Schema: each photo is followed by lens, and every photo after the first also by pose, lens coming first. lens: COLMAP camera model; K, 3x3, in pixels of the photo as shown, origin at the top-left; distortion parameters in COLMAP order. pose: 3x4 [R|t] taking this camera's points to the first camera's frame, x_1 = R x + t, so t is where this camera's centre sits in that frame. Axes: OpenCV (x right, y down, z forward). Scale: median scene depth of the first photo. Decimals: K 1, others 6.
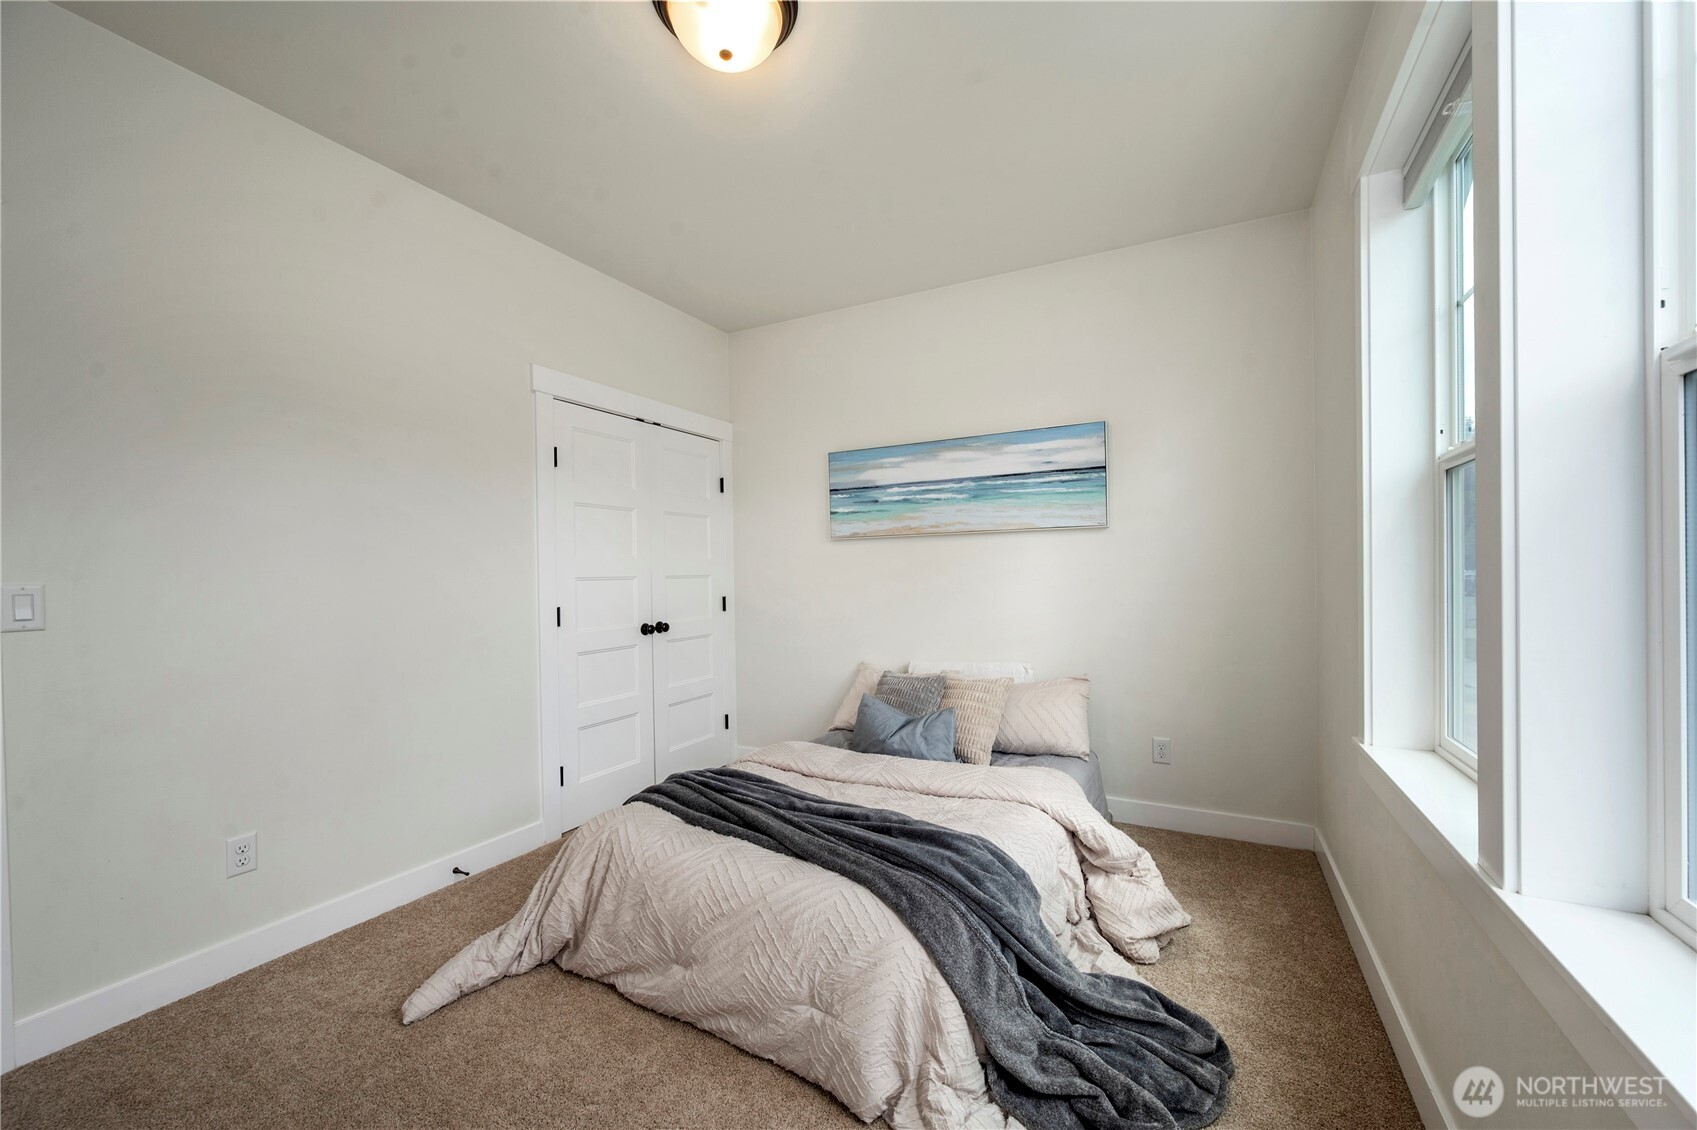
lens RADIAL K [[678.1, 0, 858.3], [0, 678.1, 571.3], [0, 0, 1]] dist [0.000151, -0.000058]
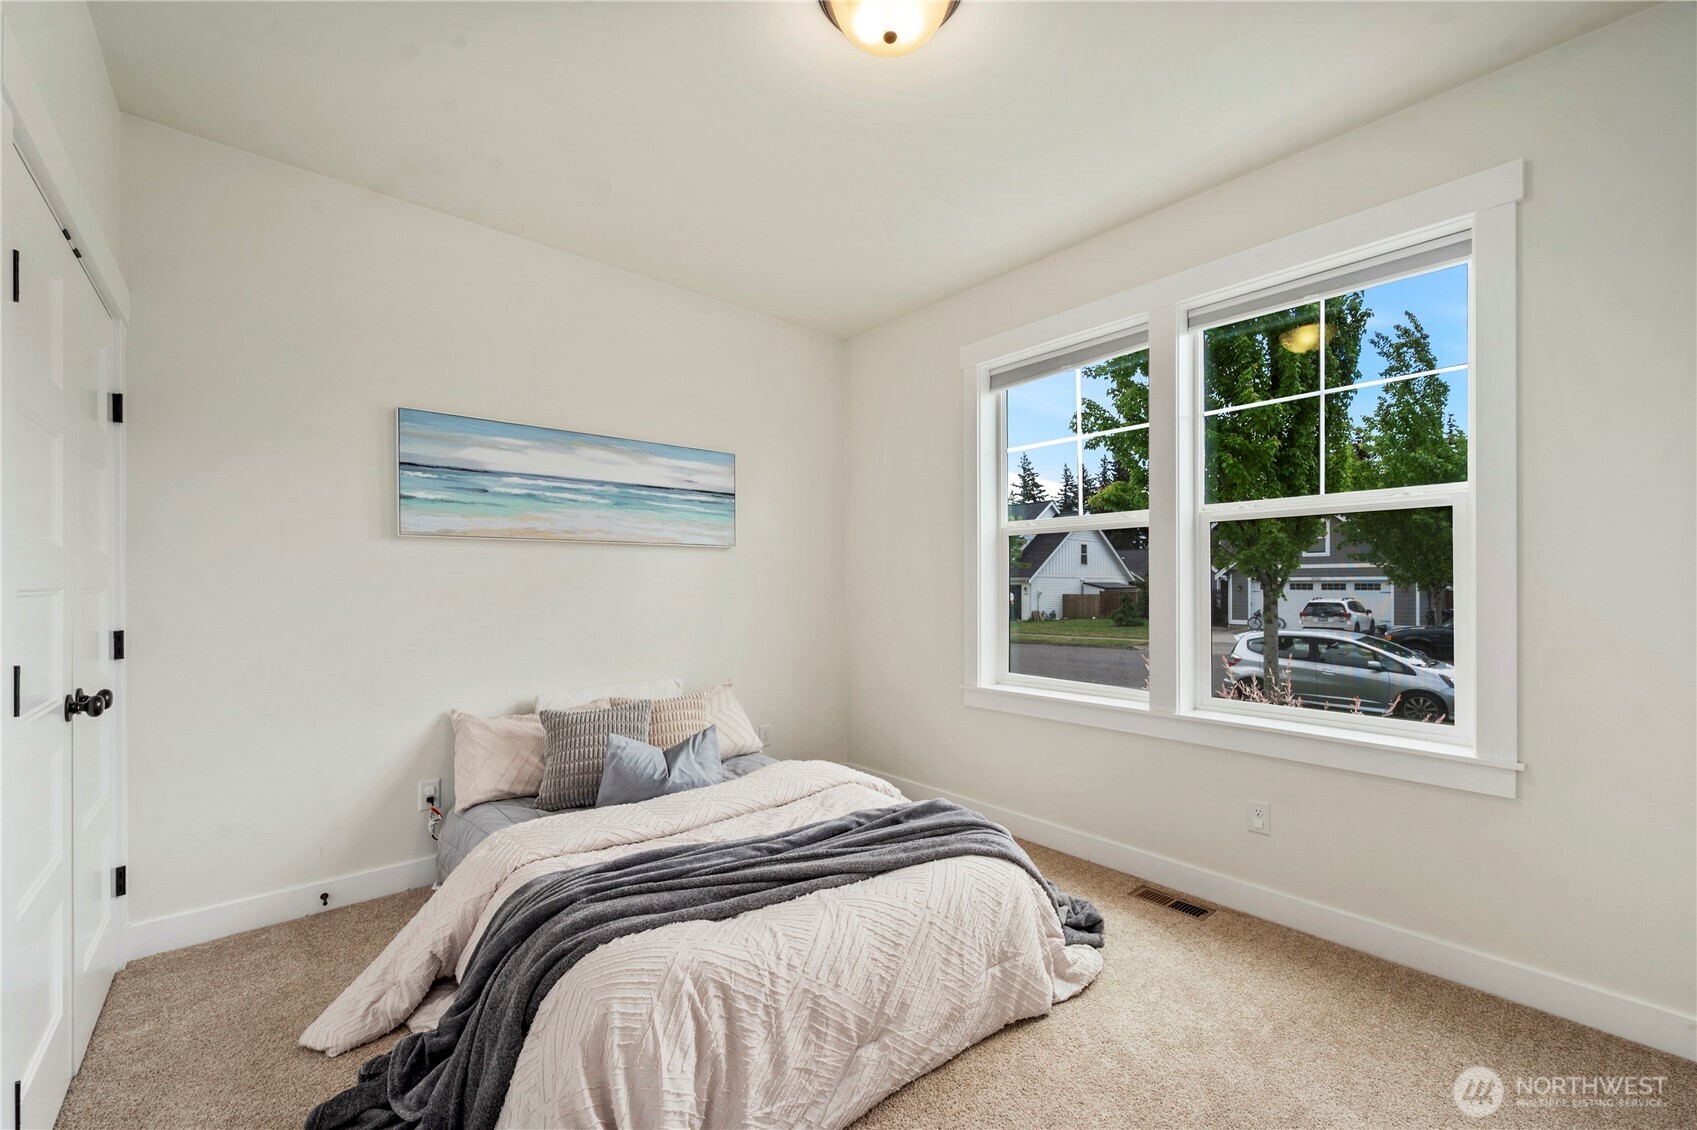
lens RADIAL K [[678.1, 0, 862.9], [0, 678.1, 577.8], [0, 0, 1]] dist [0.000151, -0.000058]
pose [[0.352297, 0.022102, 0.935627, -0.597674], [-0.005117, 0.999752, -0.021690, 0.008046], [-0.935874, 0.002853, 0.352323, 0.391694]]
